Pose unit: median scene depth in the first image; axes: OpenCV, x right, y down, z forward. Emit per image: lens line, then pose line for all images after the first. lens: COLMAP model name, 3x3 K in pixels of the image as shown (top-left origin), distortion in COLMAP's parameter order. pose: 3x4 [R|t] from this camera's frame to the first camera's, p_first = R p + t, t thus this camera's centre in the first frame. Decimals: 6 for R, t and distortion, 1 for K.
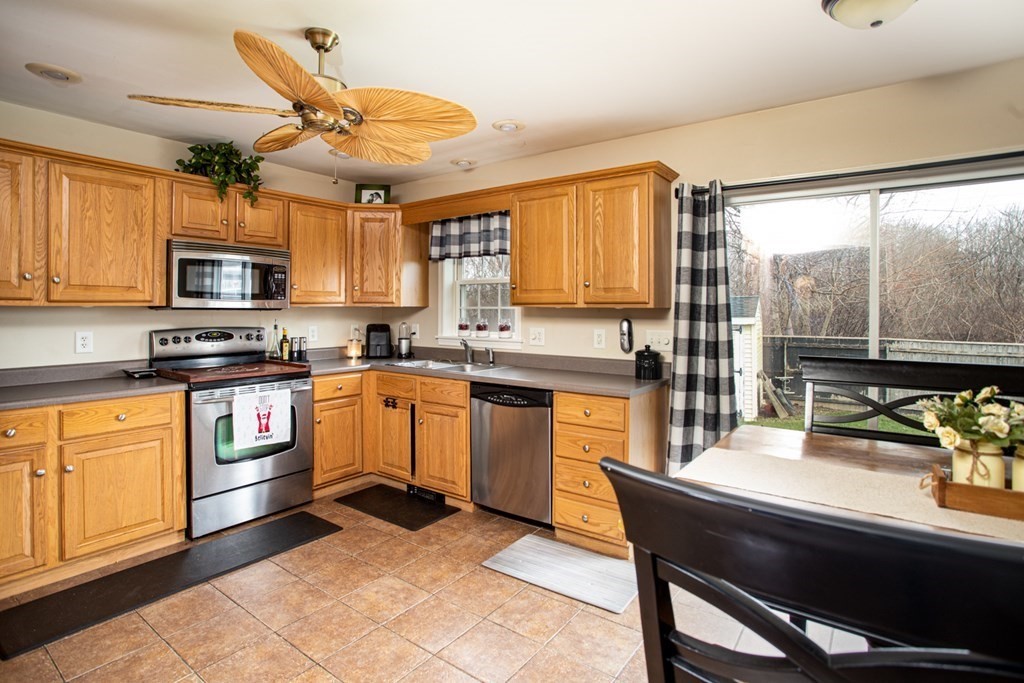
lens RADIAL K [[508.5, 0, 496.2], [0, 508.5, 312.7], [0, 0, 1]] dist [-0.041078, 0.006400]
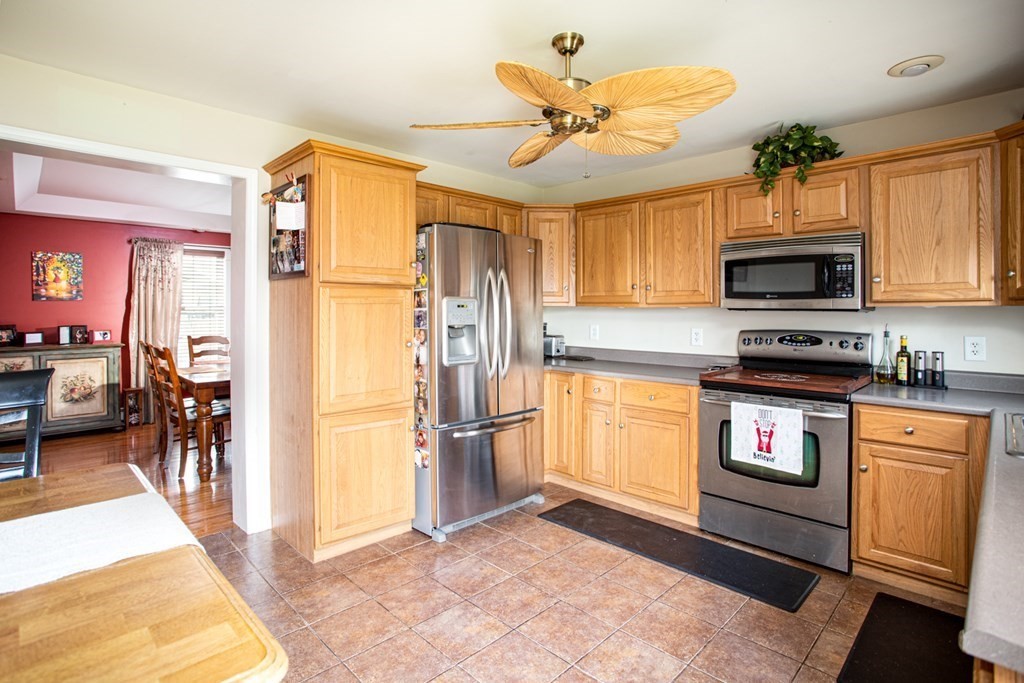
lens RADIAL K [[508.5, 0, 521.6], [0, 508.5, 312.7], [0, 0, 1]] dist [-0.041078, 0.006400]
pose [[-0.109325, 0.001522, -0.994005, 0.440502], [-0.010880, 0.999937, 0.002728, 0.000489], [0.993947, 0.011113, -0.109301, 0.672377]]
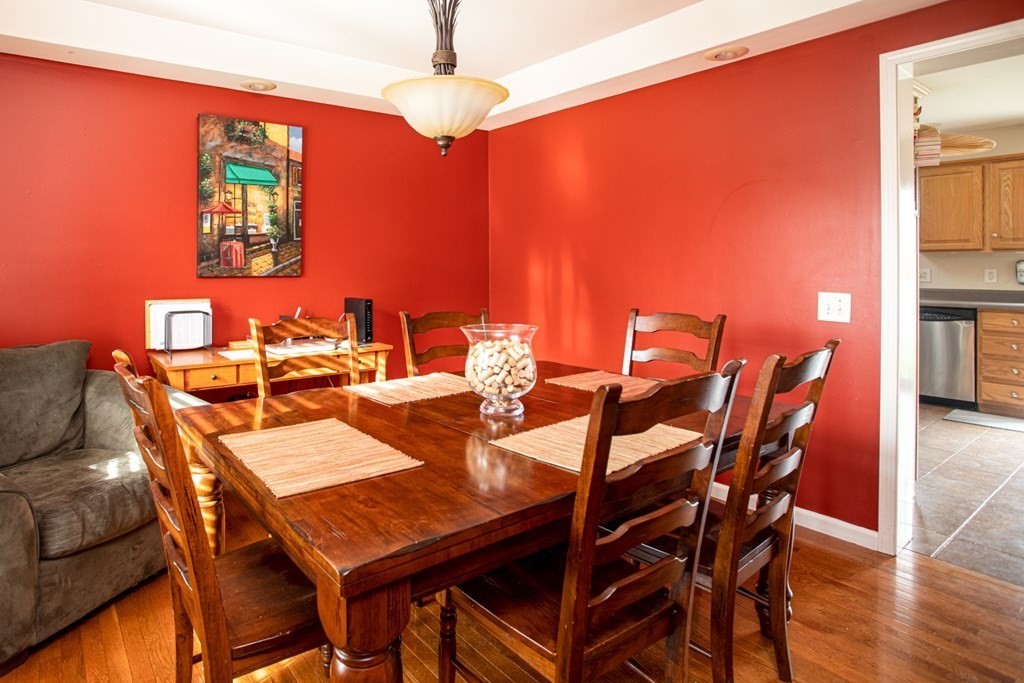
lens RADIAL K [[508.5, 0, 530.2], [0, 508.5, 264.4], [0, 0, 1]] dist [-0.041078, 0.006400]
pose [[0.949437, -0.007599, -0.313866, -2.764153], [0.006120, 0.999965, -0.005698, 0.104931], [0.313898, 0.003489, 0.949450, -3.133402]]
